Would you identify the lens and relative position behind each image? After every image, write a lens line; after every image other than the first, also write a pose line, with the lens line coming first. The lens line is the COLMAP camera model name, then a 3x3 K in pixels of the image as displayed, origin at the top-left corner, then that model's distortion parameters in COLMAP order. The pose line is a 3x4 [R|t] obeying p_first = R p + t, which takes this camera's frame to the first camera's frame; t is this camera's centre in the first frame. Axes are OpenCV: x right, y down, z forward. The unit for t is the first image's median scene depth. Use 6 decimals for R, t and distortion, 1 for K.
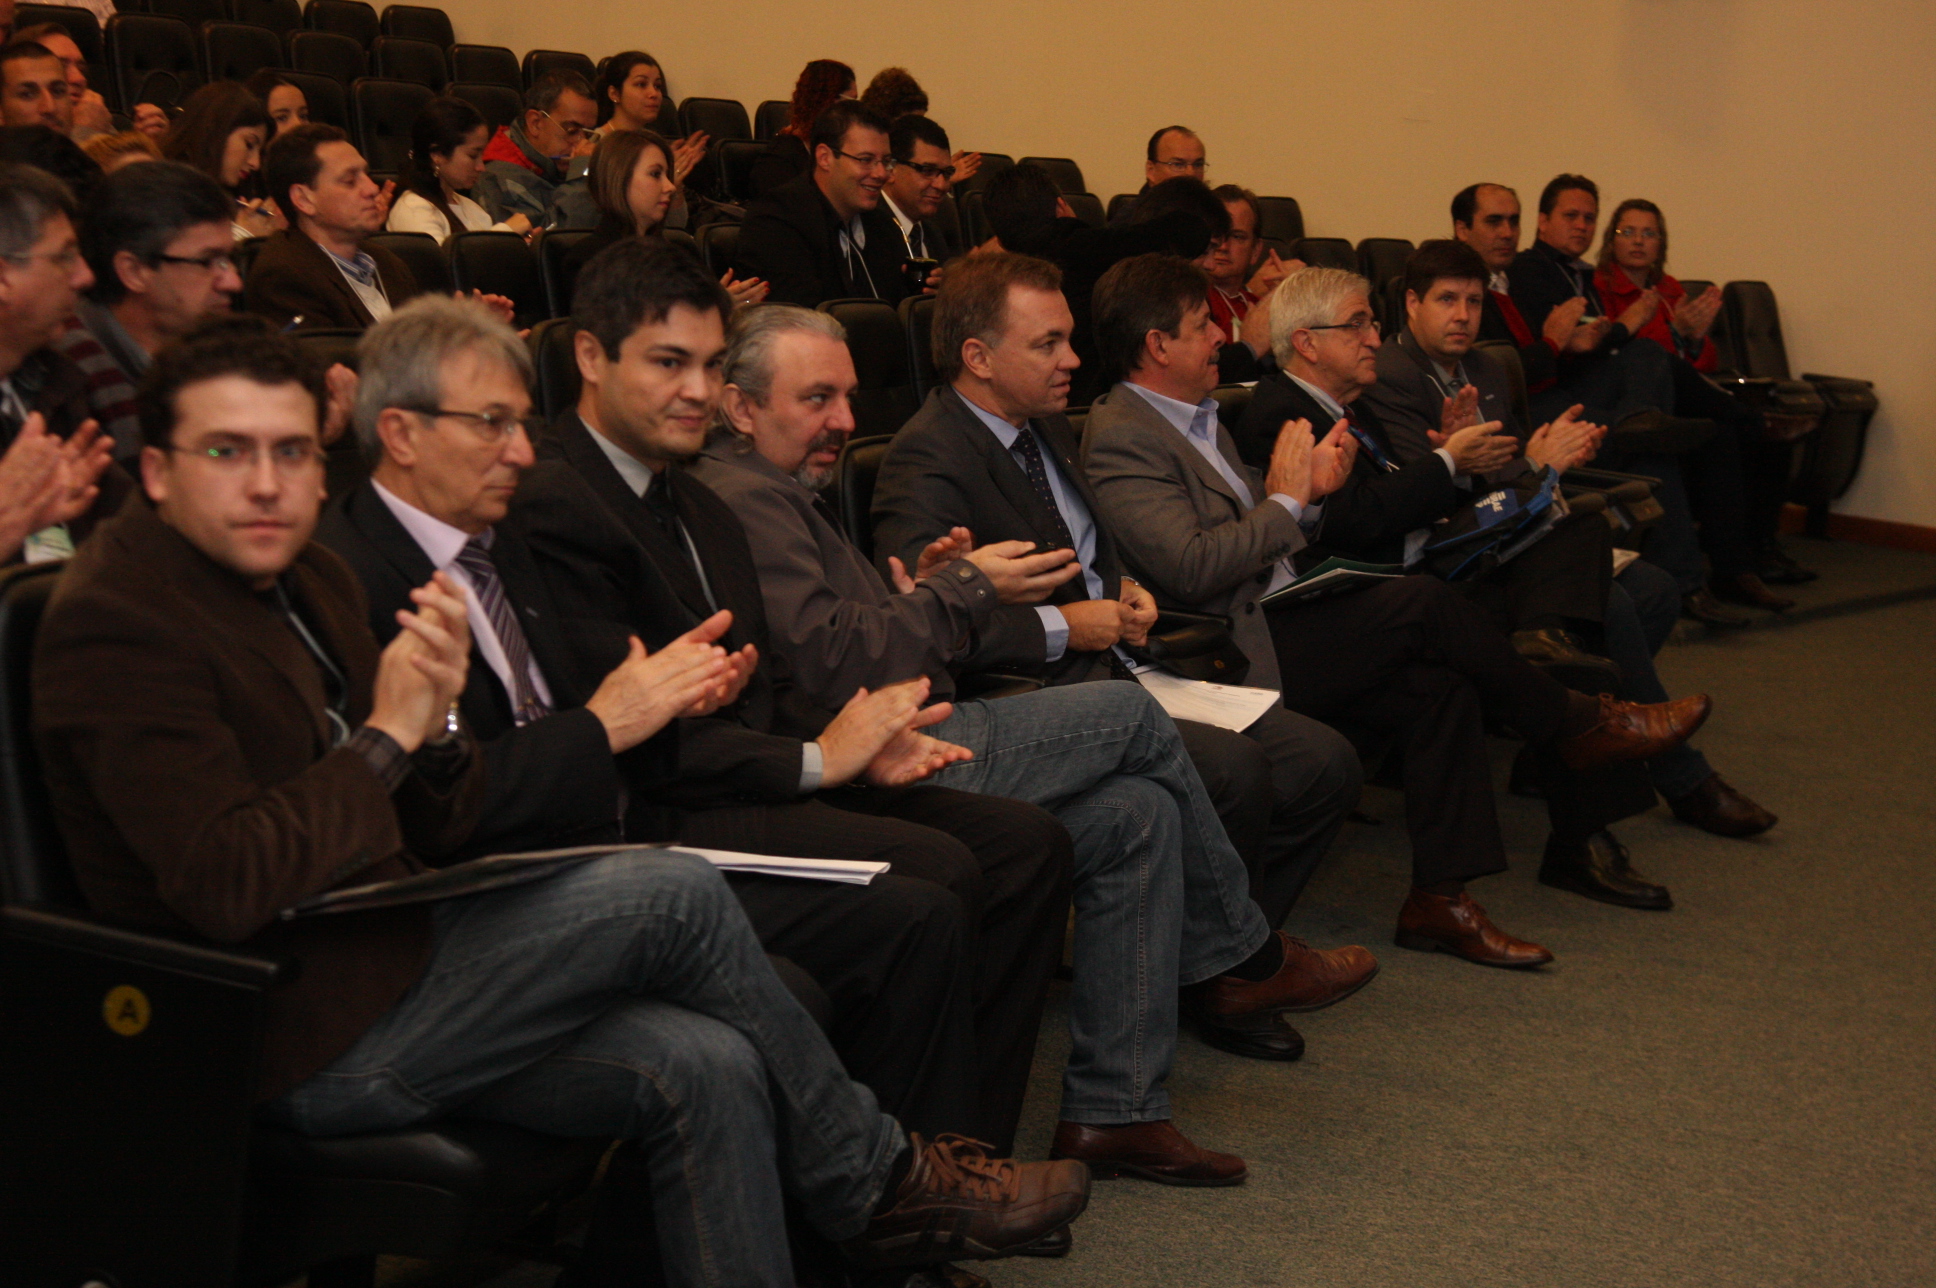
lens RADIAL K [[4398.7, 0, 968.9], [0, 4398.7, 638.4], [0, 0, 1]] dist [-0.069603, 0.000000]
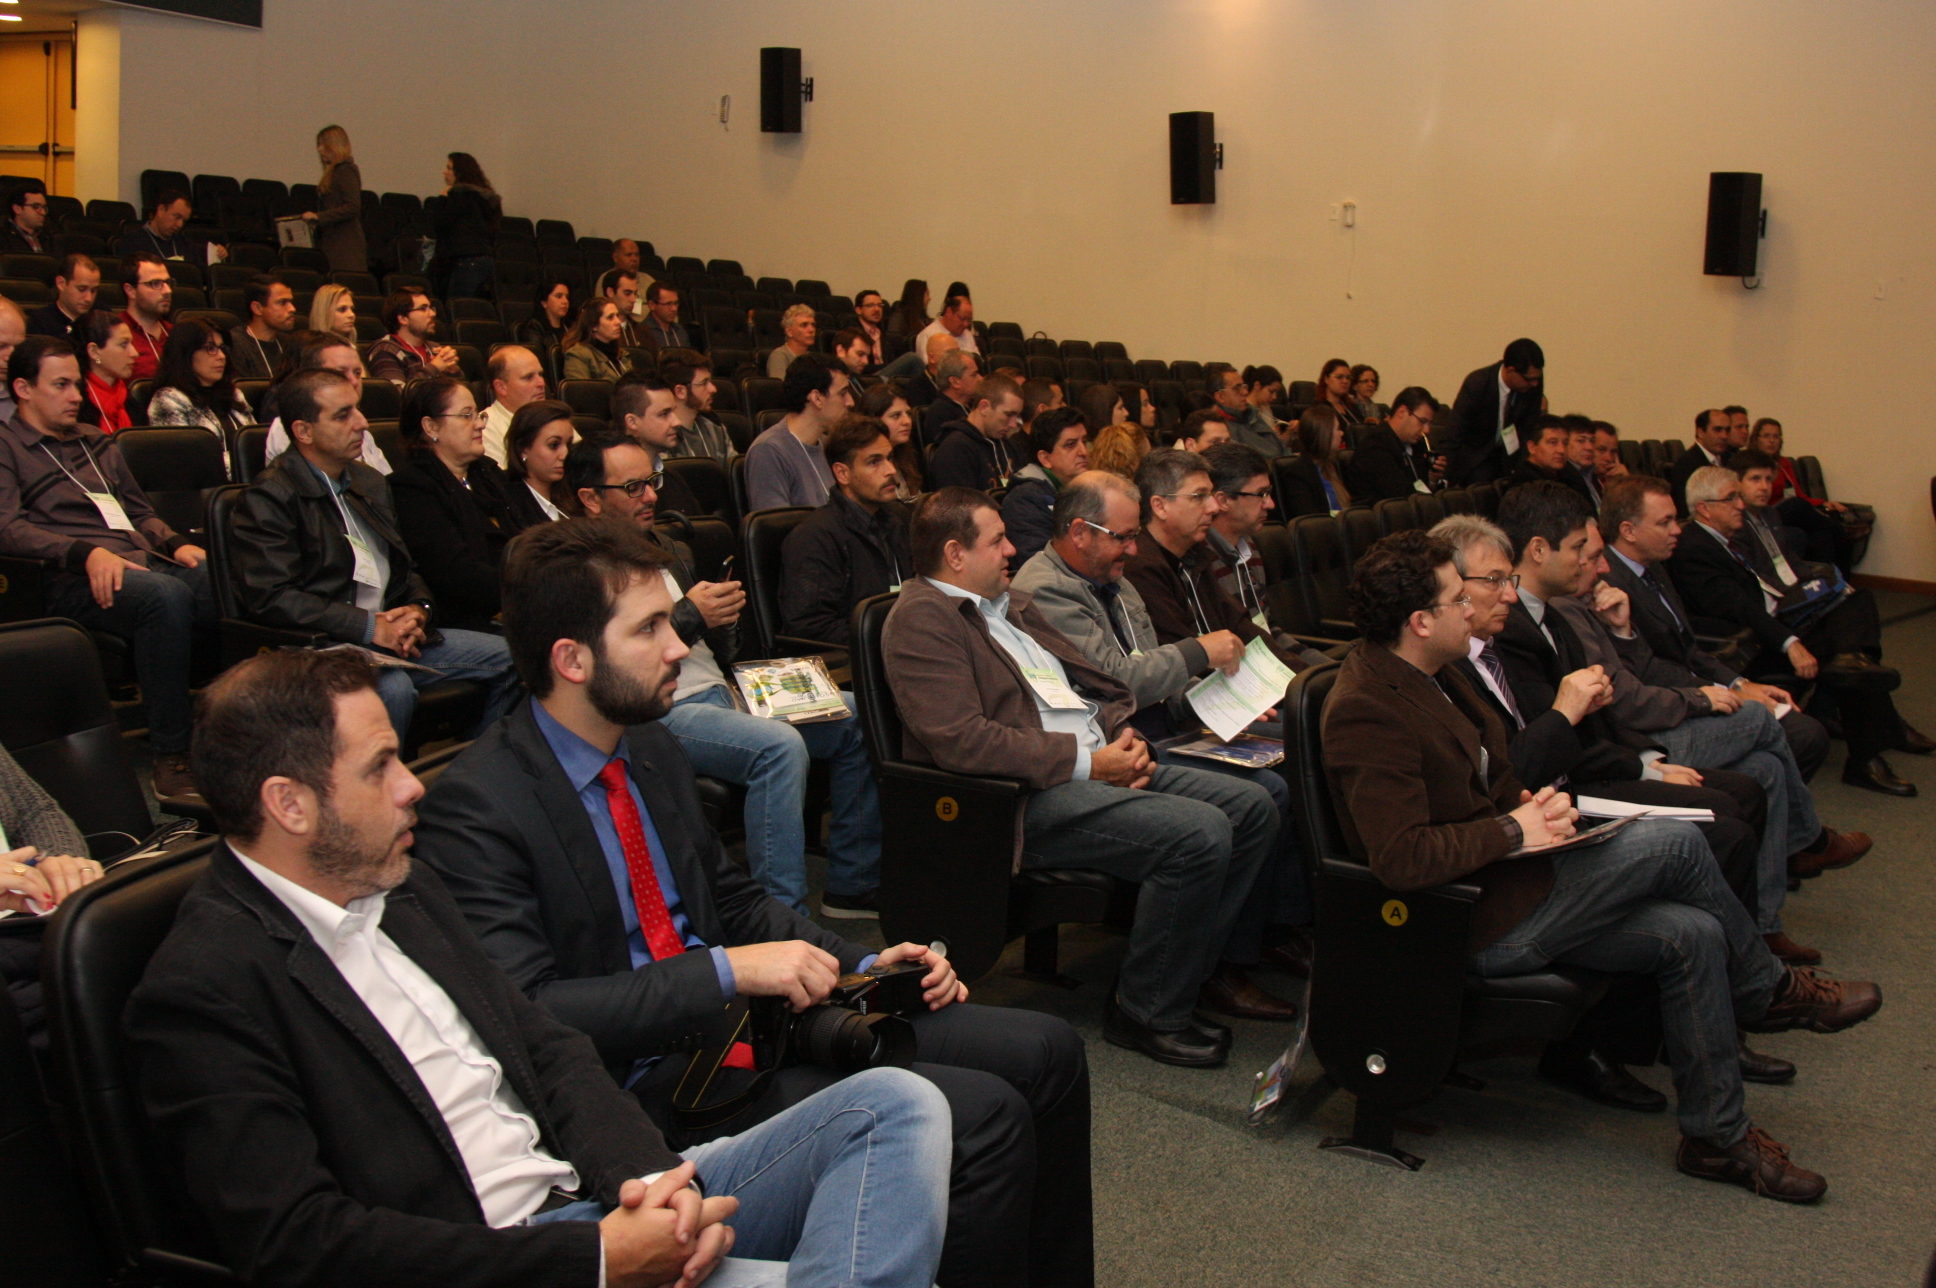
lens RADIAL K [[2116.2, 0, 980.2], [0, 2116.2, 663.8], [0, 0, 1]] dist [-0.095355, 0.000000]
pose [[0.992870, -0.028612, -0.115715, -0.224265], [0.030367, 0.999449, 0.013429, -0.033242], [0.115267, -0.016847, 0.993192, 0.080588]]
